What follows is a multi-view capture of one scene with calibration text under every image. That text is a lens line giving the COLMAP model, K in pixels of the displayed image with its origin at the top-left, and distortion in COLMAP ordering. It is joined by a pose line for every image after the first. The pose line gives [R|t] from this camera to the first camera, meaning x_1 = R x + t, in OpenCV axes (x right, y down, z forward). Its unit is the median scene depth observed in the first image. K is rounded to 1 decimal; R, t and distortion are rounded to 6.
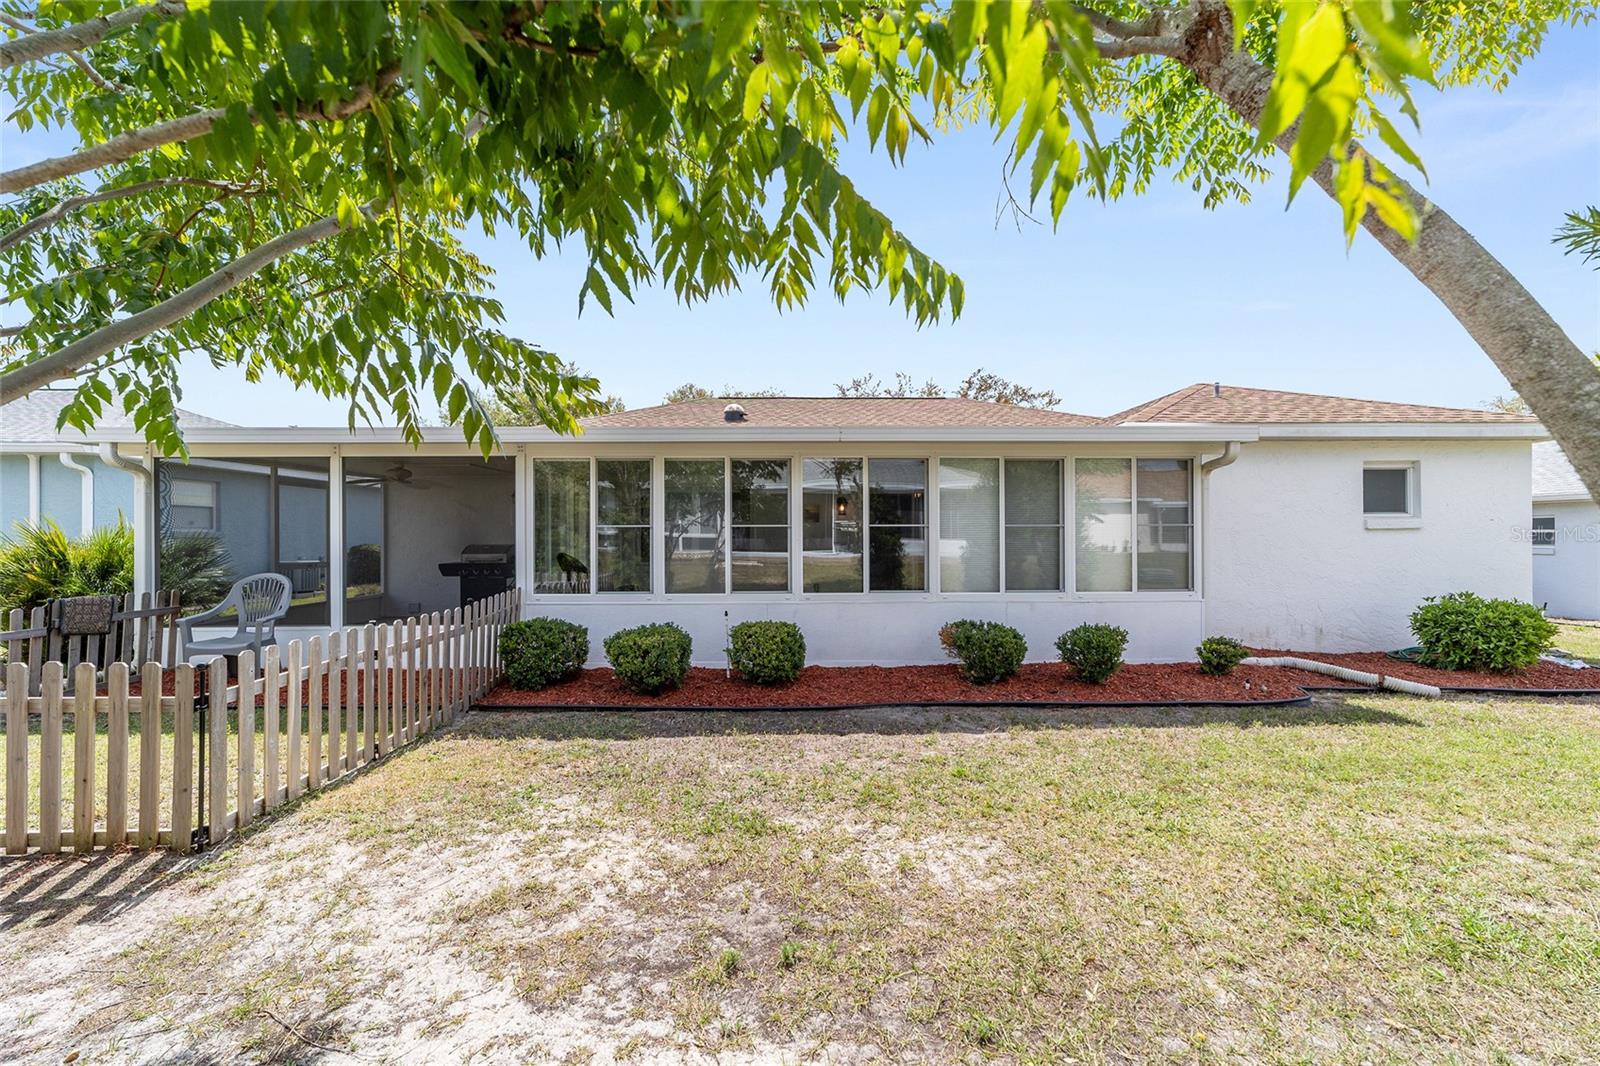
lens RADIAL K [[607.4, 0, 800.0], [0, 607.4, 533.0], [0, 0, 1]] dist [-0.014581, 0.008739]
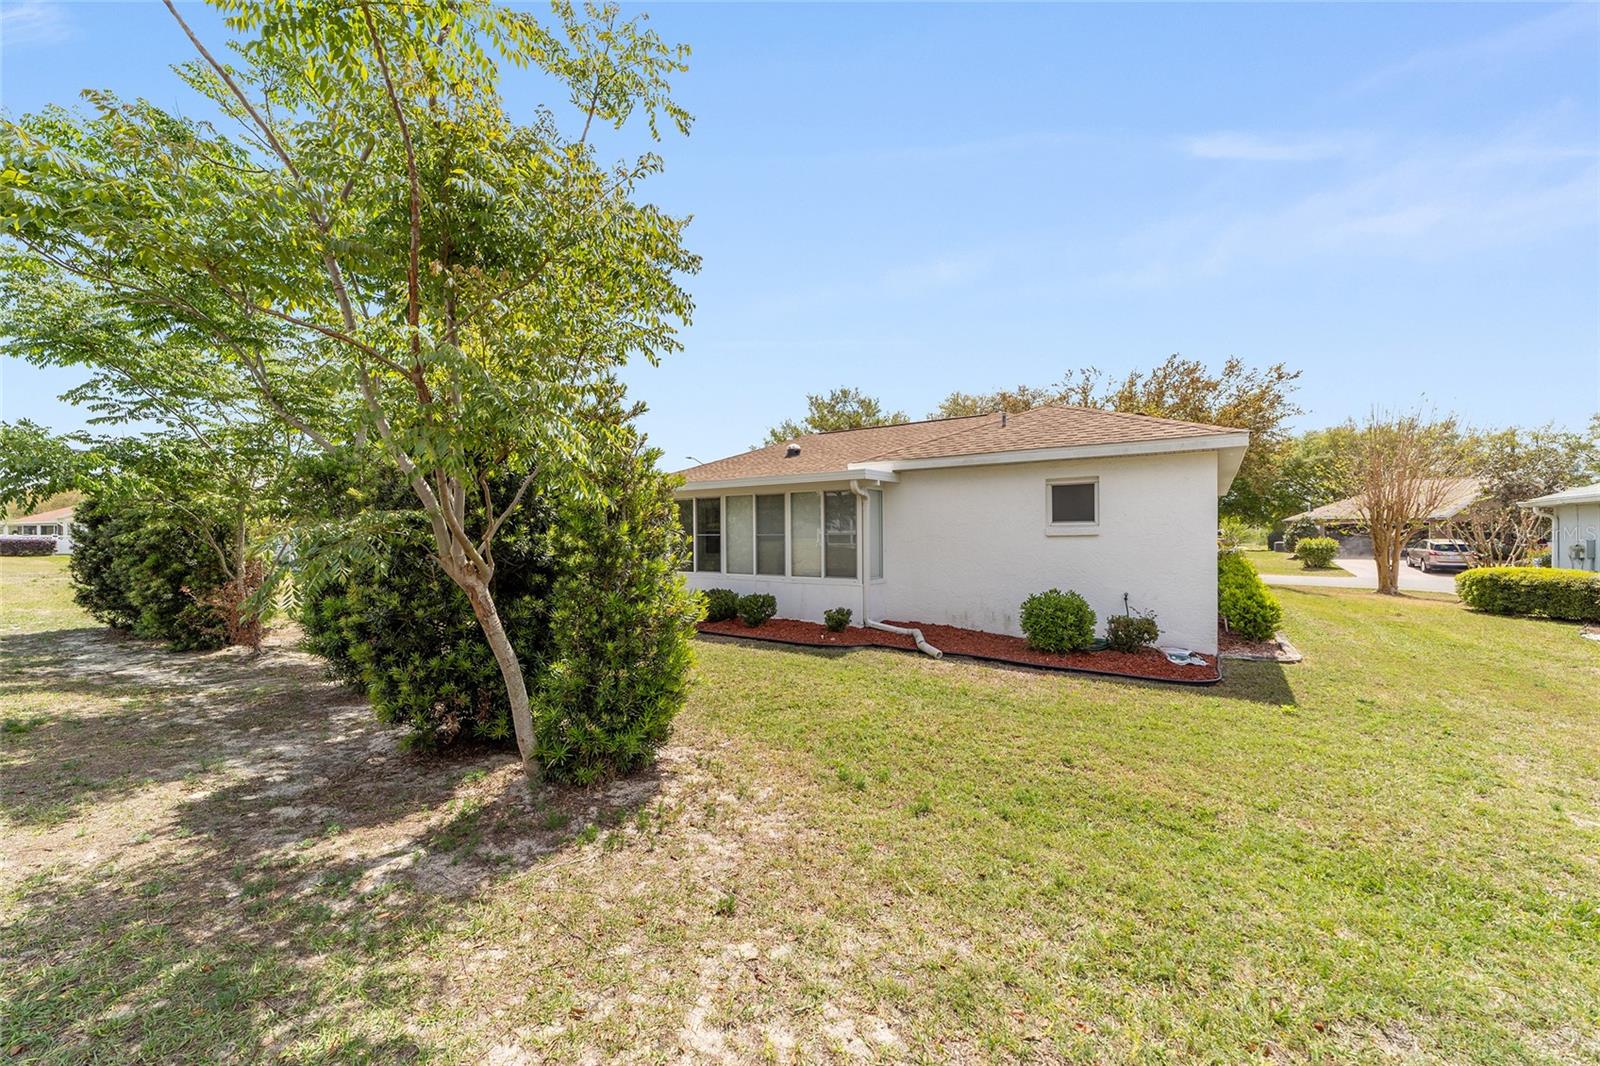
lens RADIAL K [[607.4, 0, 800.0], [0, 607.4, 533.0], [0, 0, 1]] dist [-0.014581, 0.008739]
pose [[0.819077, -0.001736, -0.573681, 1.223519], [0.003795, 0.999990, 0.002393, -0.018130], [0.573671, -0.004137, 0.819075, -0.256739]]
